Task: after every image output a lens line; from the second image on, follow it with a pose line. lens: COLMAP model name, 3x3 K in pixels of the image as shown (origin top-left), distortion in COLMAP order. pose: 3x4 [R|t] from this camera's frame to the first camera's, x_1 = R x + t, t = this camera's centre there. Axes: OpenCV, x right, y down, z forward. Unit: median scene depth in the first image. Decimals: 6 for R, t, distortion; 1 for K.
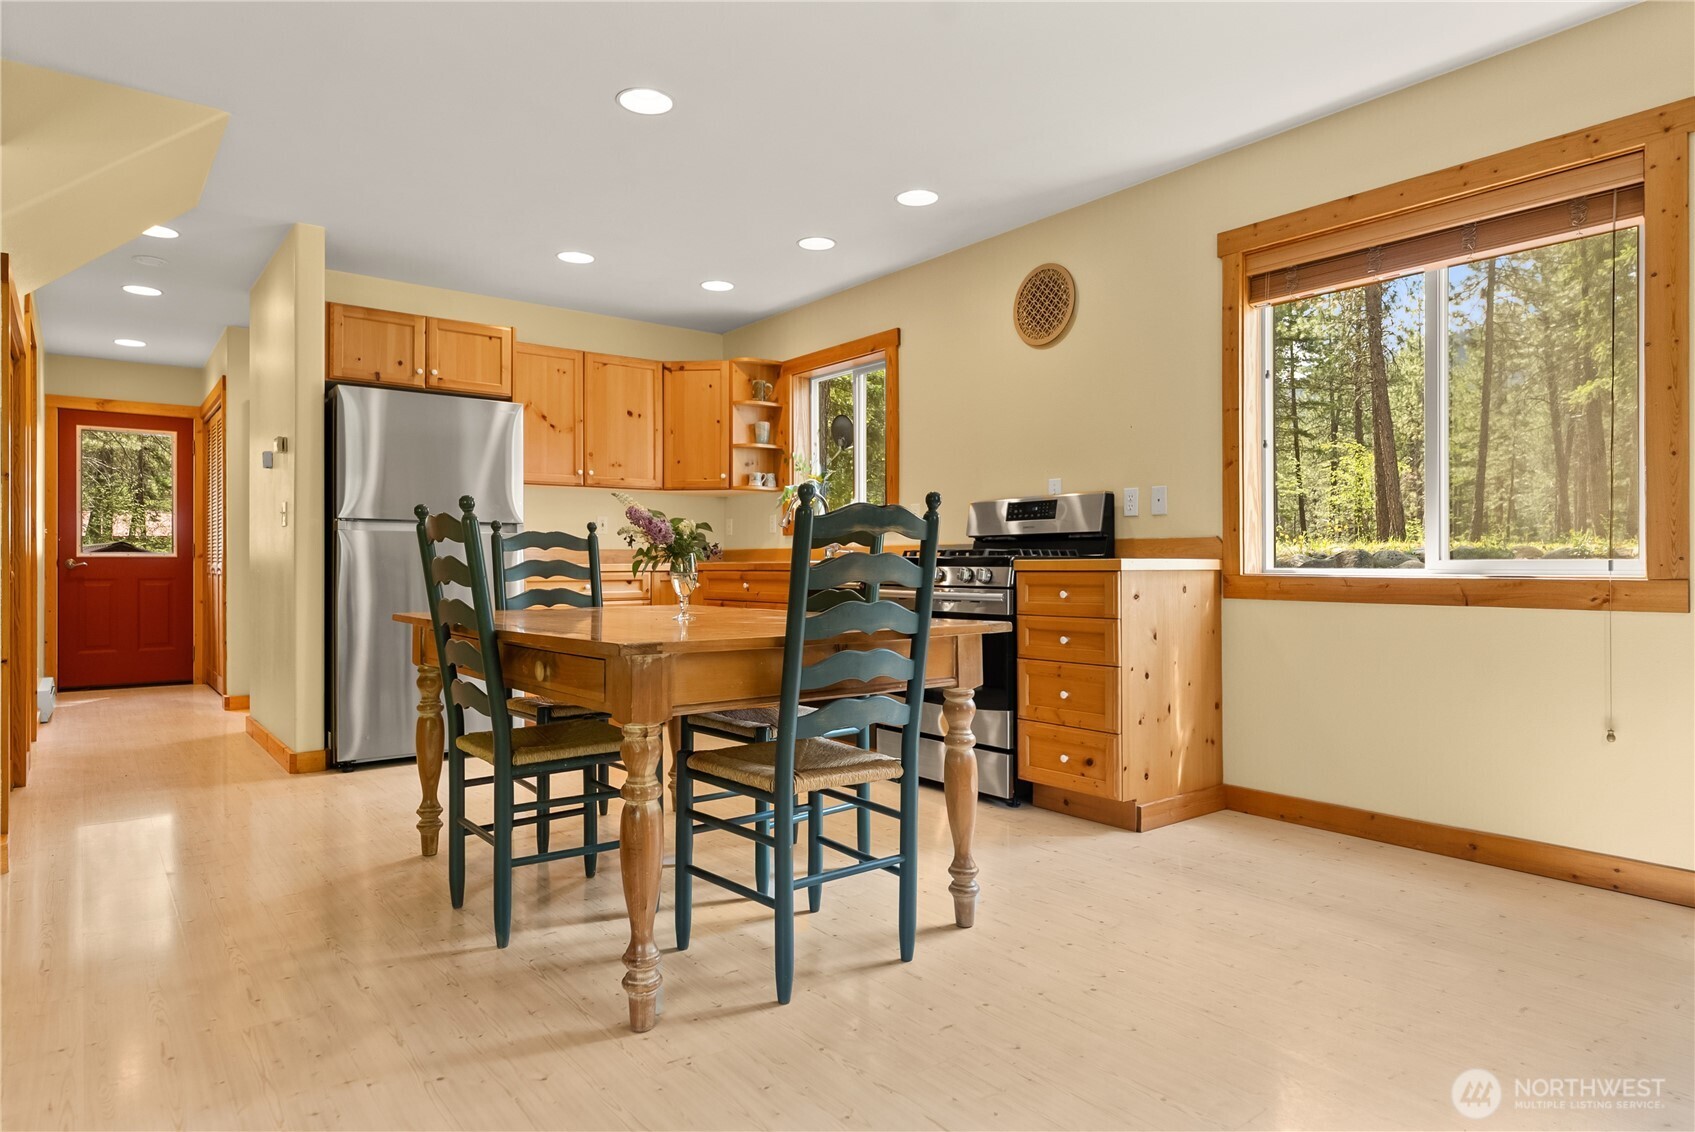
lens RADIAL K [[976.0, 0, 847.9], [0, 976.0, 562.2], [0, 0, 1]] dist [0.002116, -0.004144]
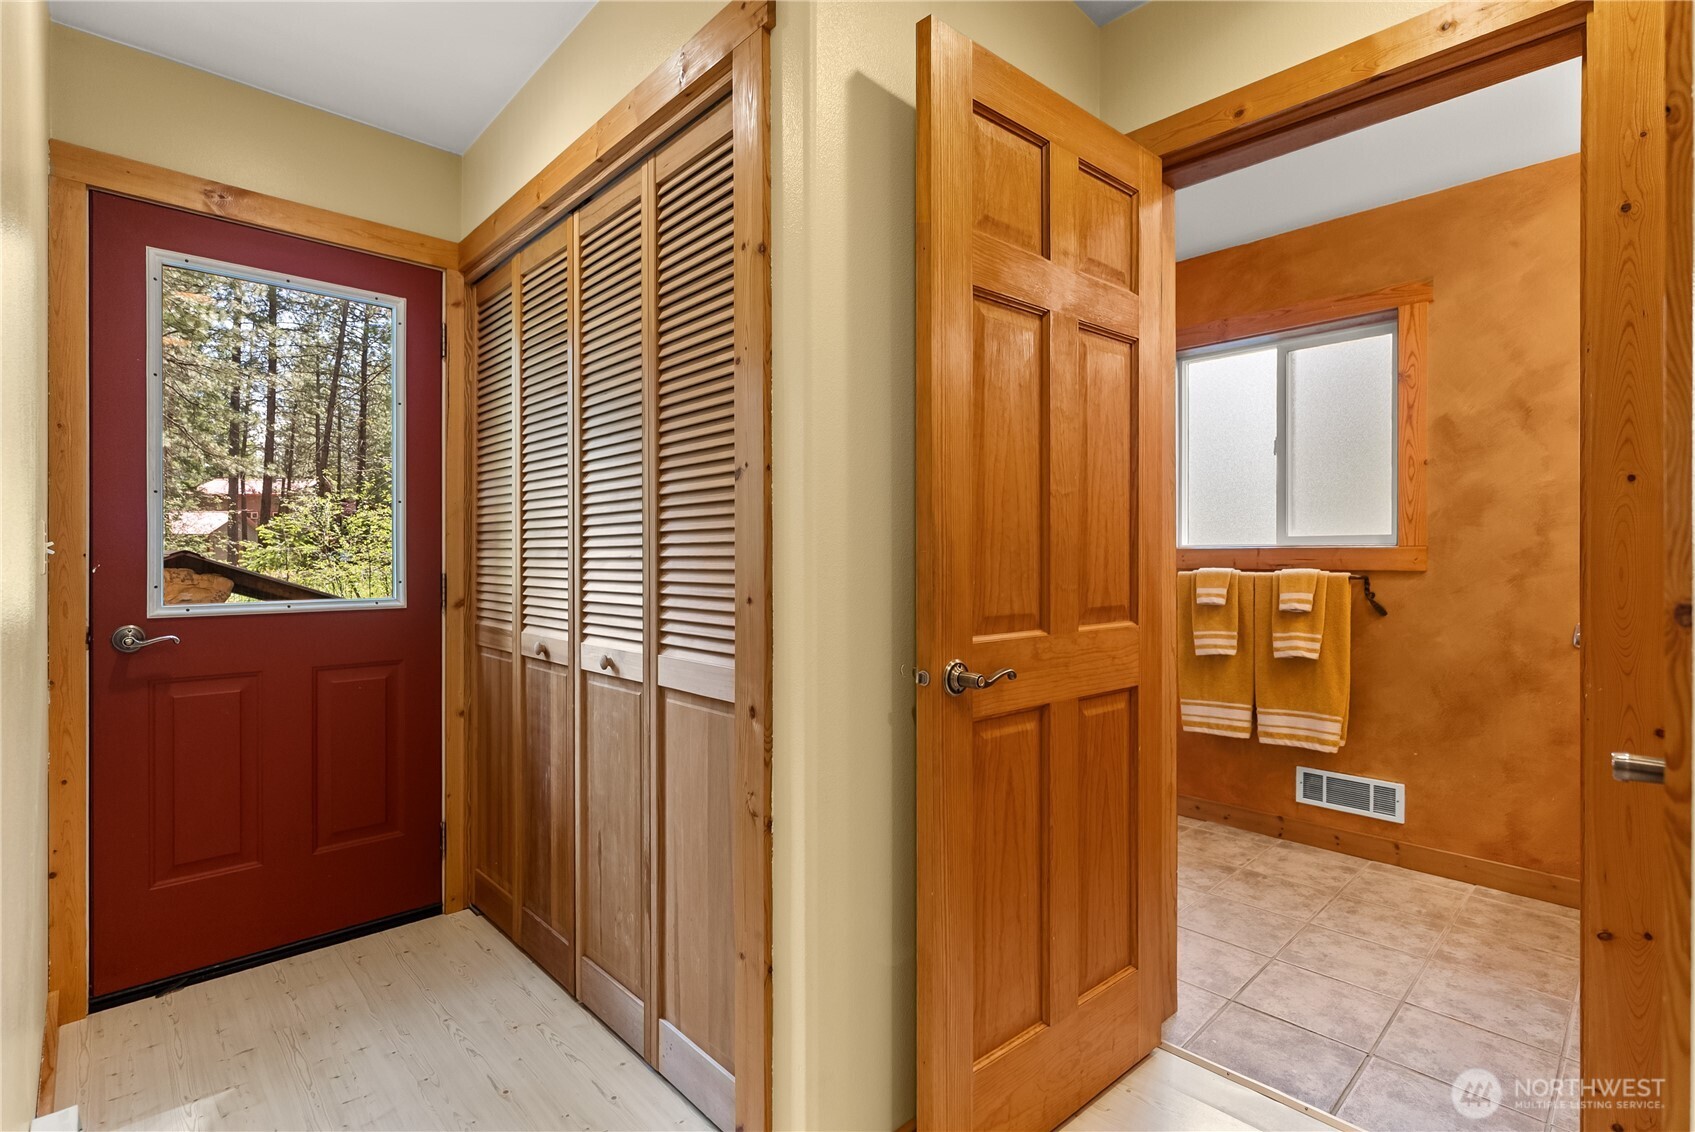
lens RADIAL K [[789.6, 0, 853.2], [0, 789.6, 560.9], [0, 0, 1]] dist [-0.010966, 0.000326]
pose [[0.994948, 0.004337, 0.100298, -0.849492], [-0.004622, 0.999986, 0.002616, -0.041607], [-0.100285, -0.003066, 0.994954, 1.042307]]
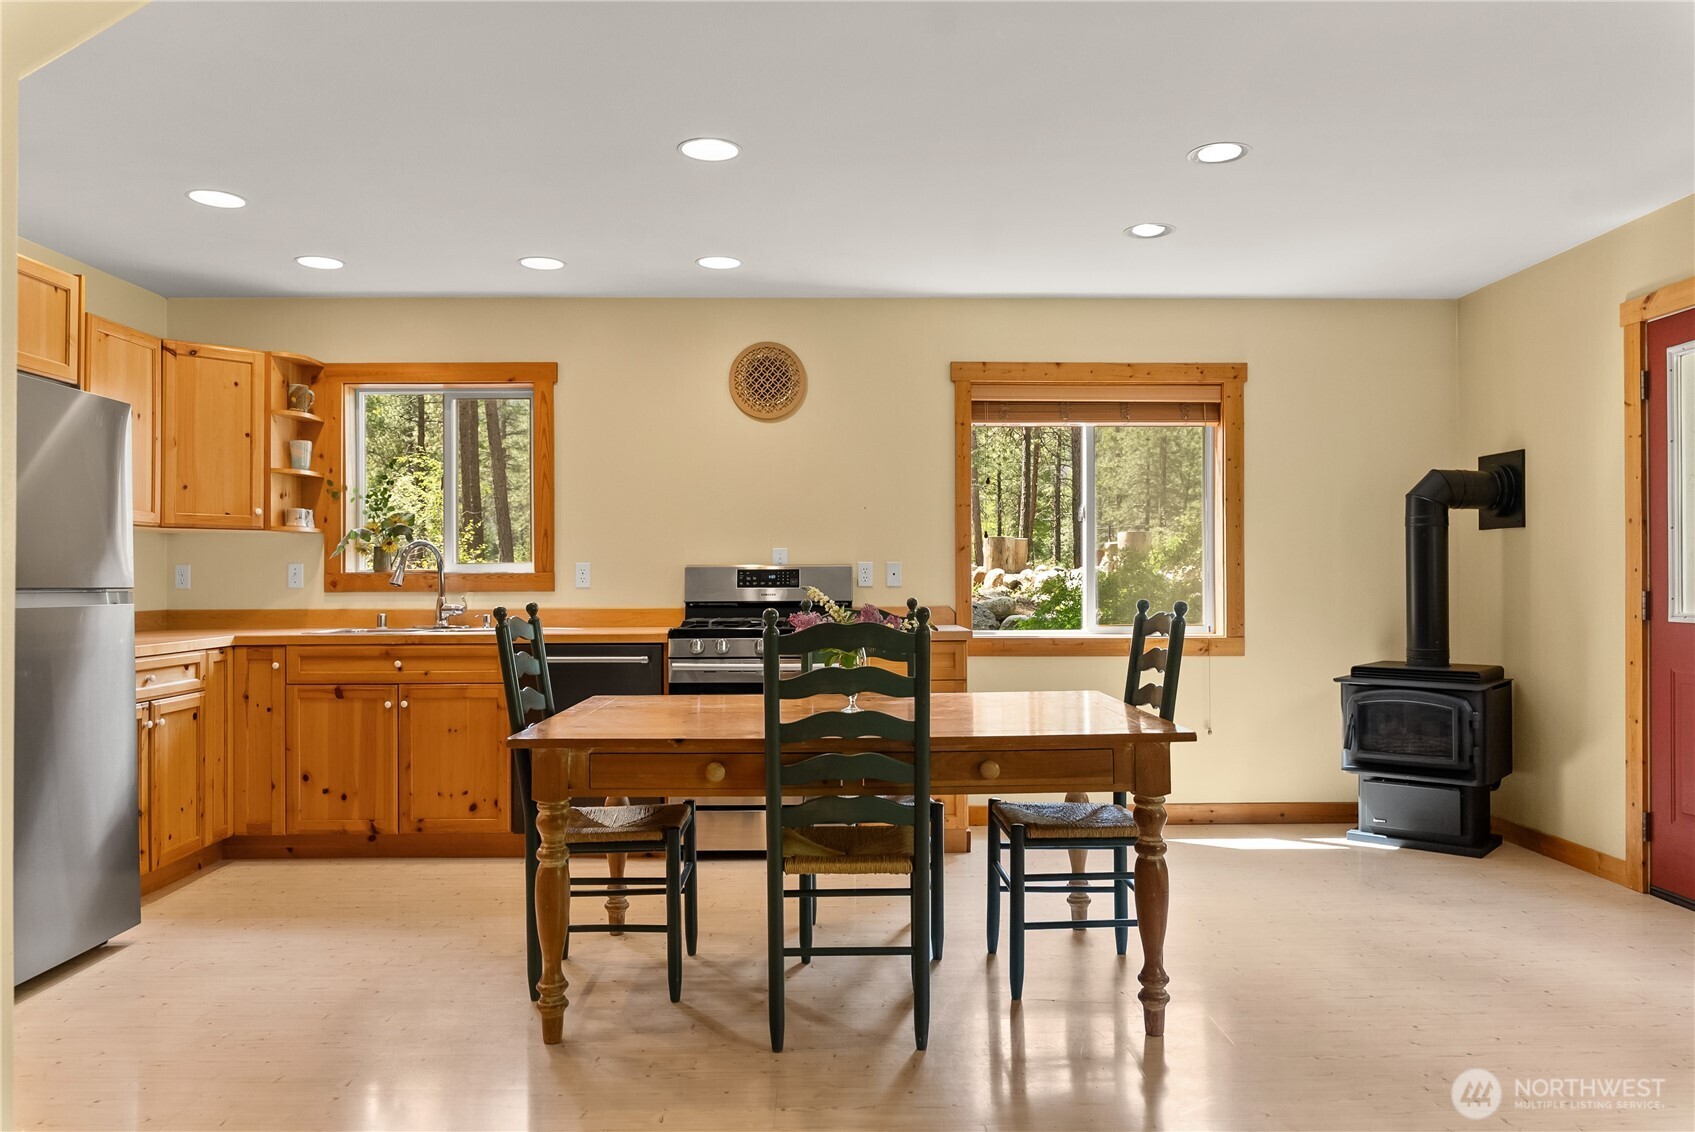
lens RADIAL K [[1179.4, 0, 844.8], [0, 1179.4, 563.9], [0, 0, 1]] dist [0.004884, -0.012660]
pose [[0.605254, 0.010368, 0.795965, -0.690371], [0.000357, 0.999912, -0.013296, -0.046610], [-0.796033, 0.008331, 0.605197, 0.157780]]
